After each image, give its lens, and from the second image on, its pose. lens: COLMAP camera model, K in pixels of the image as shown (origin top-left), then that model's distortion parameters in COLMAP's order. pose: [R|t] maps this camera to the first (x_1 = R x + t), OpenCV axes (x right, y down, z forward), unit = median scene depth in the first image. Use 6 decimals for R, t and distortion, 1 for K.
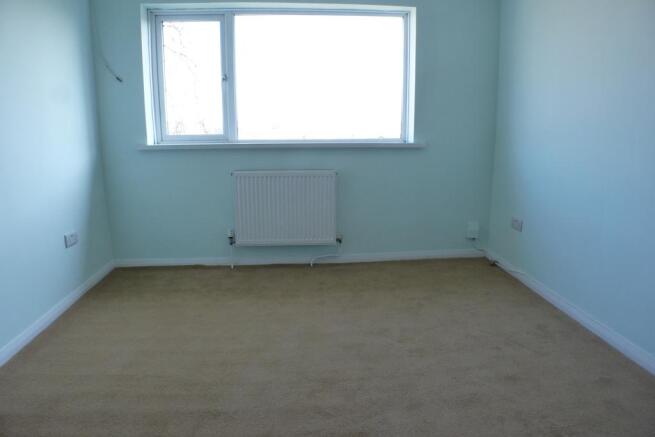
lens RADIAL K [[407.5, 0, 326.1], [0, 407.5, 209.7], [0, 0, 1]] dist [-0.109512, 0.004440]
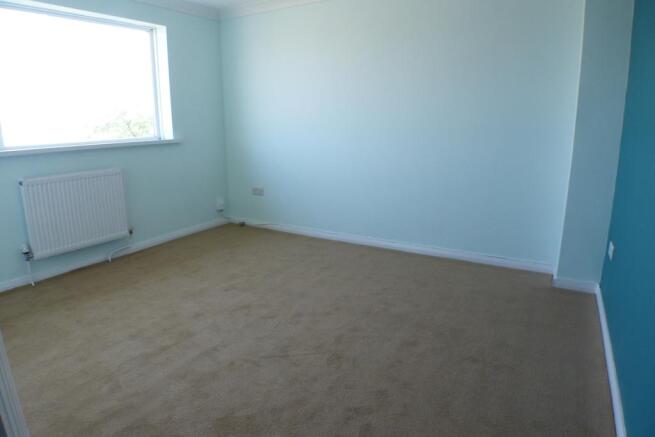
lens RADIAL K [[407.5, 0, 326.1], [0, 407.5, 209.7], [0, 0, 1]] dist [-0.109512, 0.004440]
pose [[0.577103, -0.172428, 0.798261, -0.508479], [0.164629, 0.981953, 0.093087, 0.004942], [-0.799906, 0.077696, 0.595074, -0.054595]]
